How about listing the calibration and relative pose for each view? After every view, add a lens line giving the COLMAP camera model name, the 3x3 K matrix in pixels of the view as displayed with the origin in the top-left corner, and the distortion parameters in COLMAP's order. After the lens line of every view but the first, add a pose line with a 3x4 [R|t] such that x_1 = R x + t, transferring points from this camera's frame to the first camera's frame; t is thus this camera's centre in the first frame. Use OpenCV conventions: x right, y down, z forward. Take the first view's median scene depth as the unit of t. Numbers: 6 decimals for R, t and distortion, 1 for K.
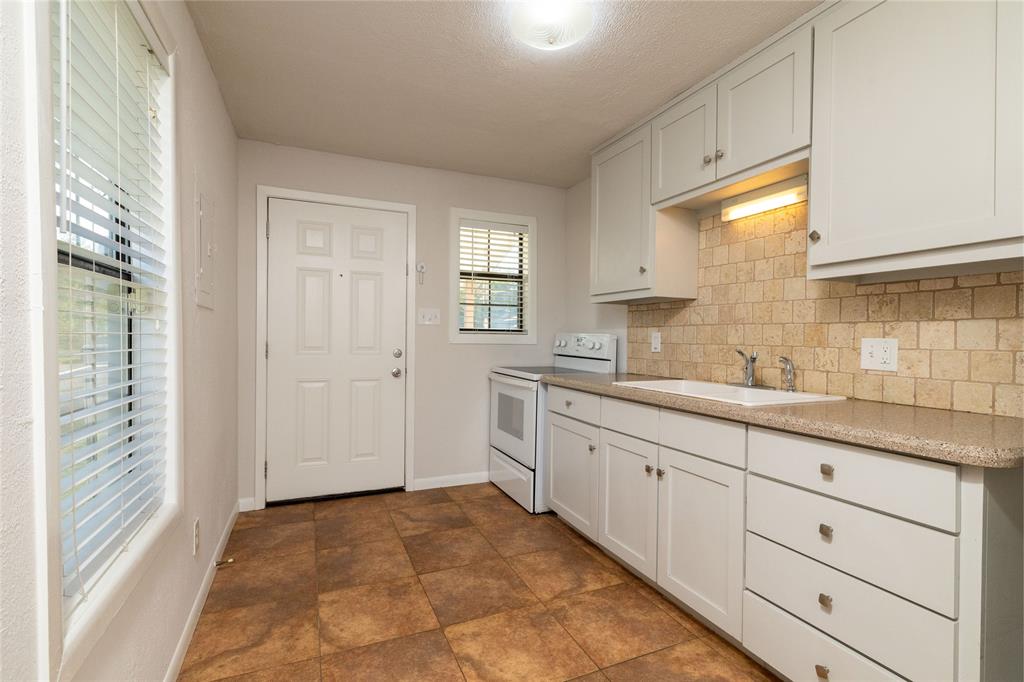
lens RADIAL K [[475.8, 0, 512.6], [0, 475.8, 341.7], [0, 0, 1]] dist [-0.000997, 0.001054]
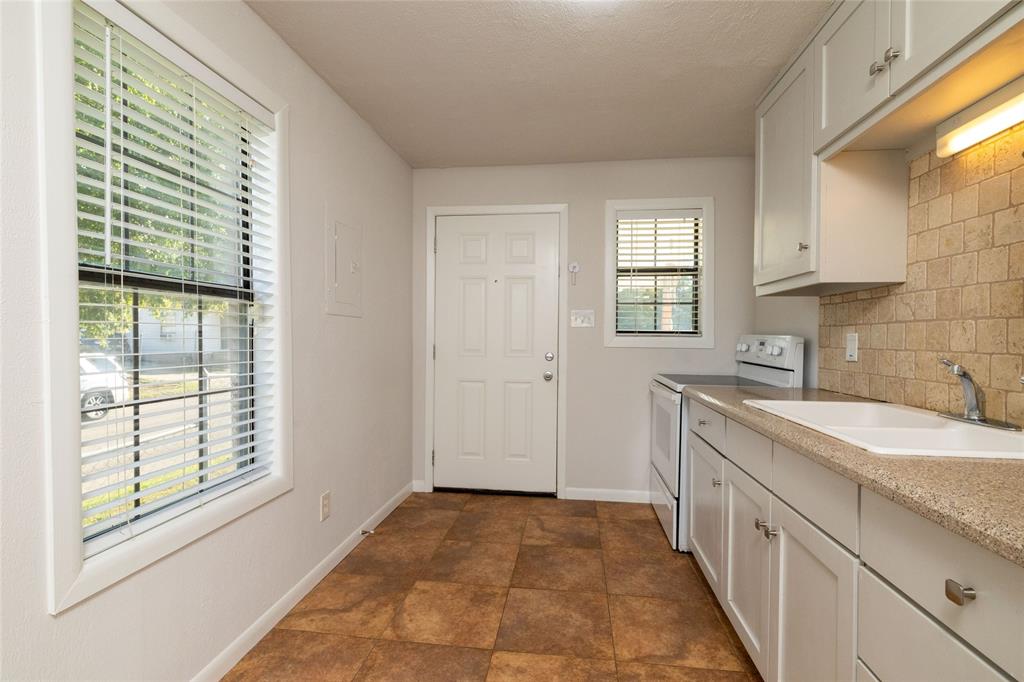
lens RADIAL K [[475.8, 0, 511.1], [0, 475.8, 342.3], [0, 0, 1]] dist [-0.000997, 0.001054]
pose [[0.857319, 0.001272, -0.514783, 0.264537], [-0.003413, 0.999989, -0.003213, -0.002328], [0.514774, 0.004511, 0.857314, 0.153514]]
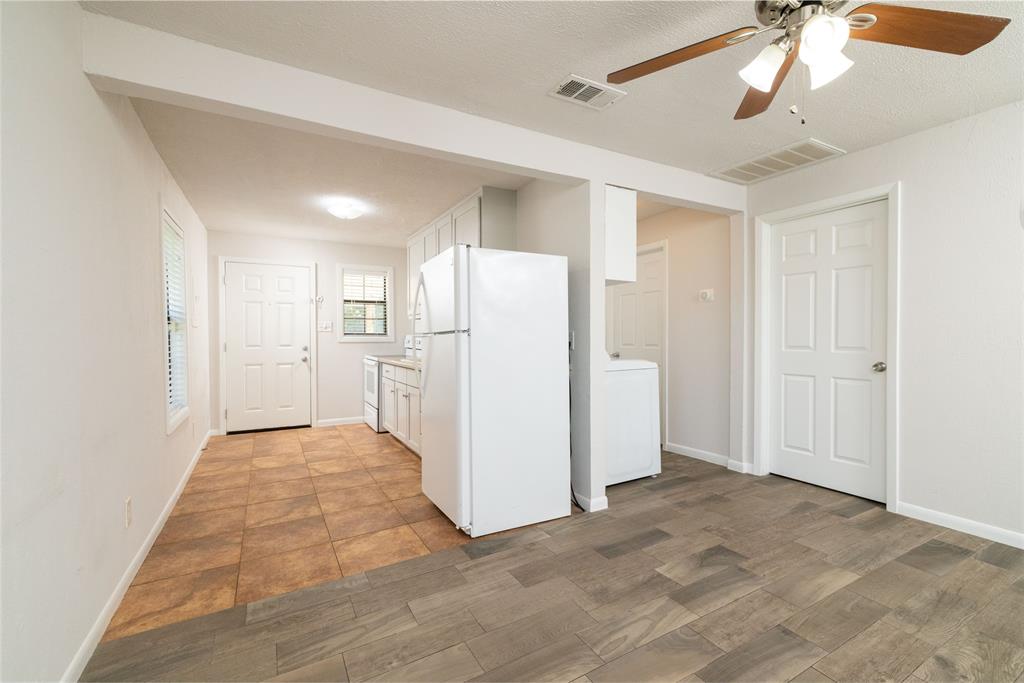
lens RADIAL K [[439.9, 0, 512.2], [0, 439.9, 344.4], [0, 0, 1]] dist [-0.000160, 0.001543]
pose [[0.994969, -0.014404, 0.099139, 0.474754], [0.013476, 0.999859, 0.010028, 0.005803], [-0.099269, -0.008641, 0.995023, -0.913153]]
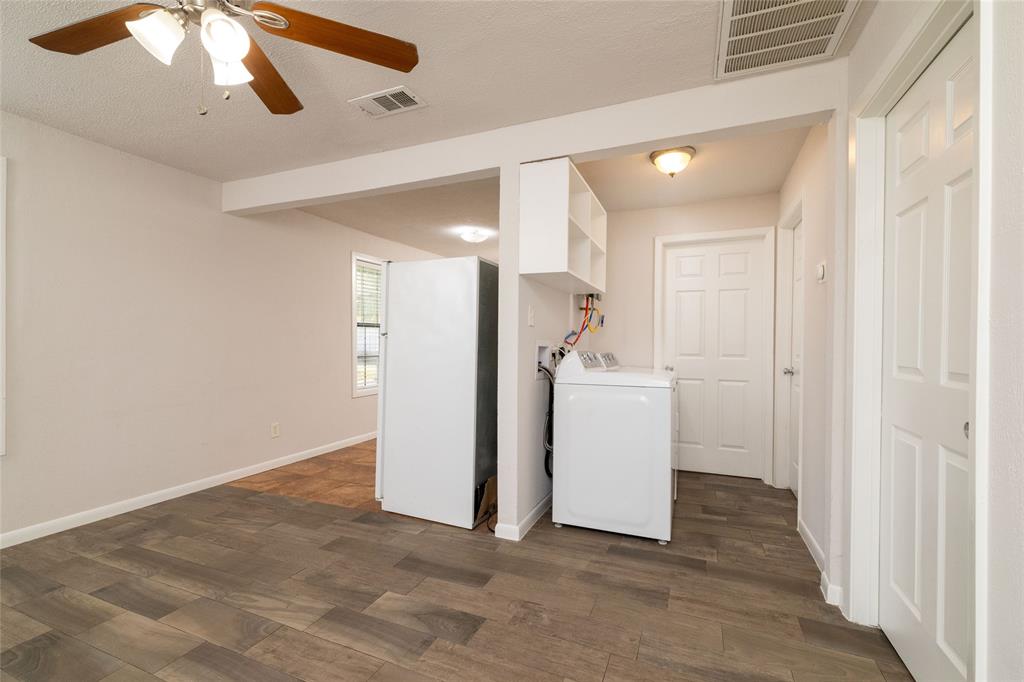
lens RADIAL K [[439.9, 0, 511.0], [0, 439.9, 344.1], [0, 0, 1]] dist [-0.000160, 0.001543]
pose [[0.685609, 0.004094, -0.727959, 1.521595], [-0.009307, 0.999952, -0.003142, 0.010742], [0.727911, 0.008930, 0.685614, -0.491851]]
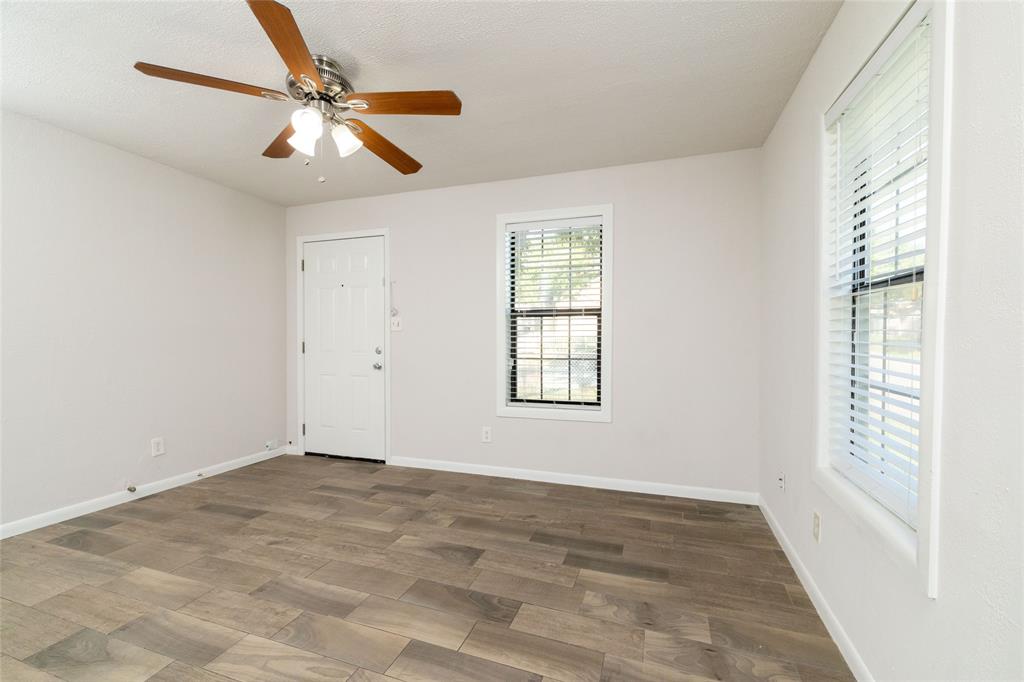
lens RADIAL K [[439.9, 0, 511.0], [0, 439.9, 345.6], [0, 0, 1]] dist [-0.000160, 0.001543]
pose [[-0.731439, -0.023852, 0.681489, 0.123494], [-0.000685, 0.999413, 0.034244, 0.000375], [-0.681906, 0.024580, -0.731026, -0.065246]]
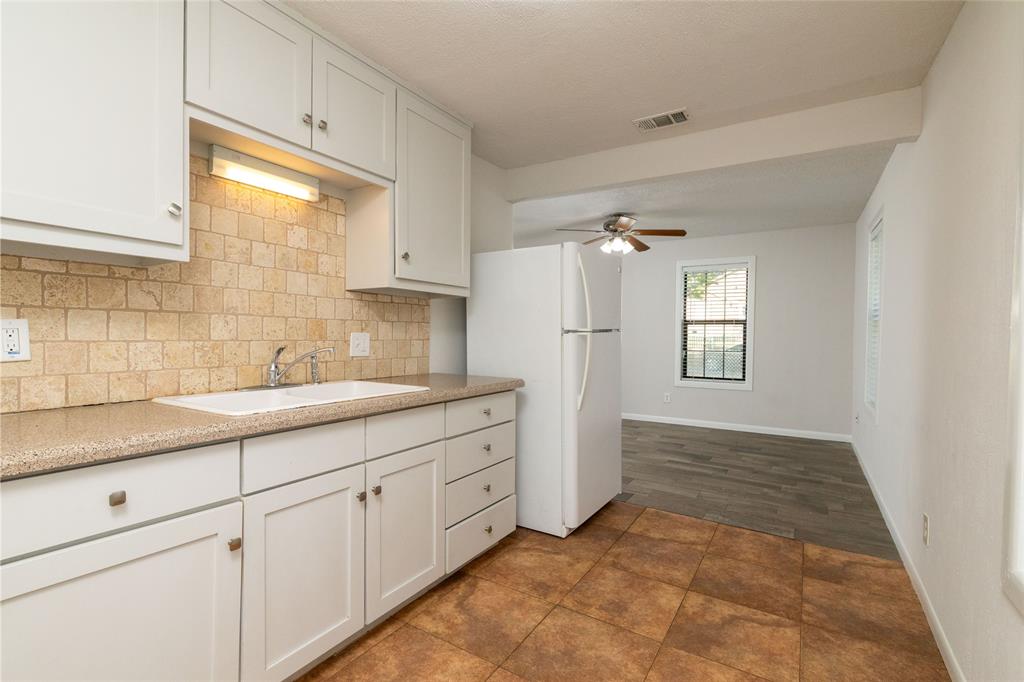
lens RADIAL K [[475.8, 0, 511.7], [0, 475.8, 341.6], [0, 0, 1]] dist [-0.000997, 0.001054]
pose [[-0.566387, -0.028524, 0.823646, -0.408699], [-0.008922, 0.999555, 0.028480, -0.016956], [-0.824091, 0.008782, -0.566389, 0.984532]]
